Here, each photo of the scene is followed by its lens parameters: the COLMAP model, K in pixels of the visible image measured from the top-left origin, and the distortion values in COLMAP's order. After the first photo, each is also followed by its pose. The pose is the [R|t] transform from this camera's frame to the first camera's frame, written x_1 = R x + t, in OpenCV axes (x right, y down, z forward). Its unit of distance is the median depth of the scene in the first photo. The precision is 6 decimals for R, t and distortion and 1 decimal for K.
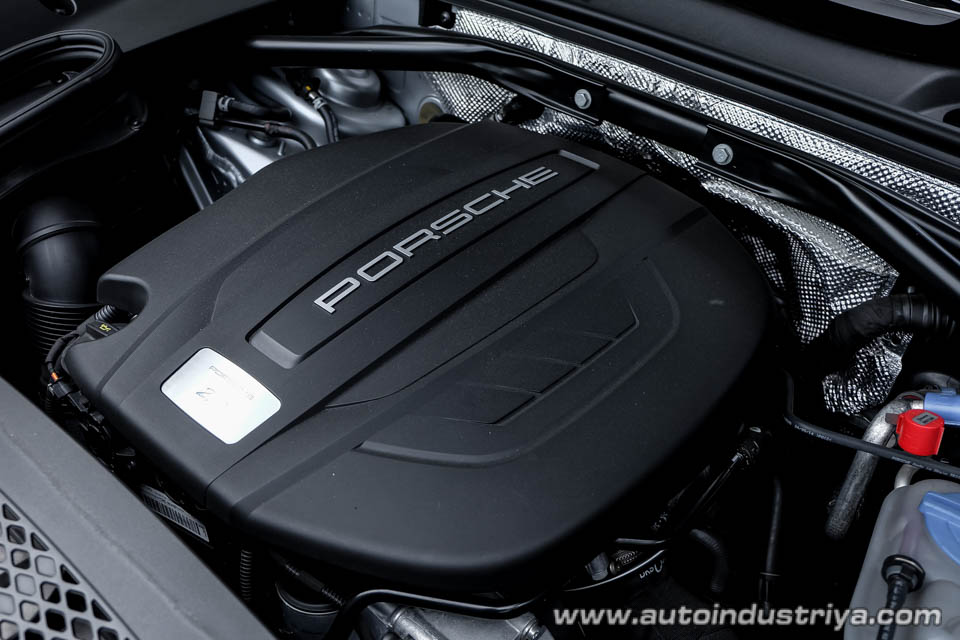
lens RADIAL K [[843.8, 0, 480.7], [0, 843.8, 319.1], [0, 0, 1]] dist [0.021159, 0.017614]
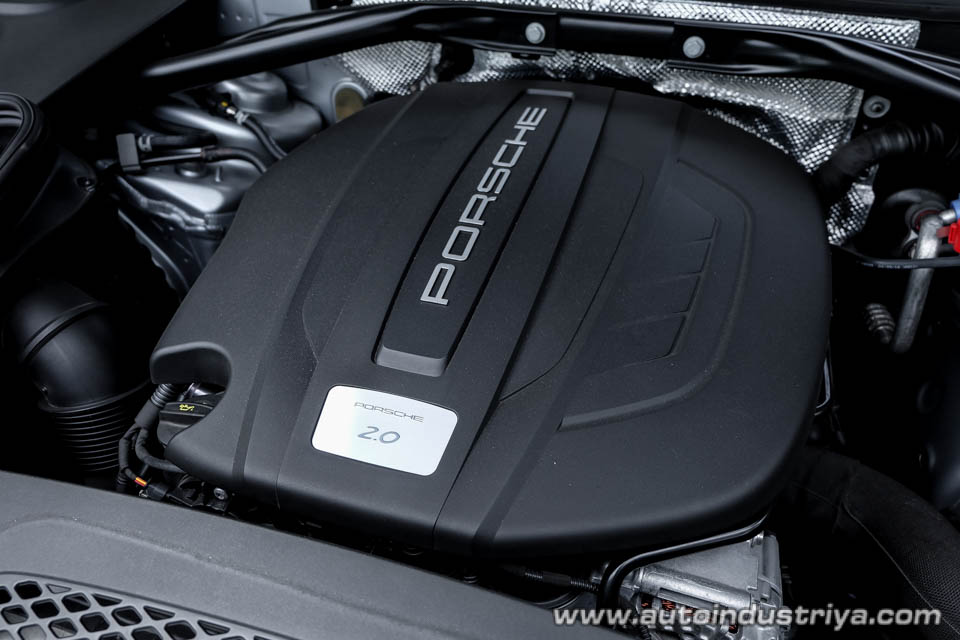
lens RADIAL K [[738.6, 0, 479.7], [0, 738.6, 319.2], [0, 0, 1]] dist [0.010884, 0.003933]
pose [[0.920222, -0.326304, 0.216144, -0.248922], [0.313314, 0.945099, 0.092859, -0.043006], [-0.234577, -0.017730, 0.971936, 0.160547]]
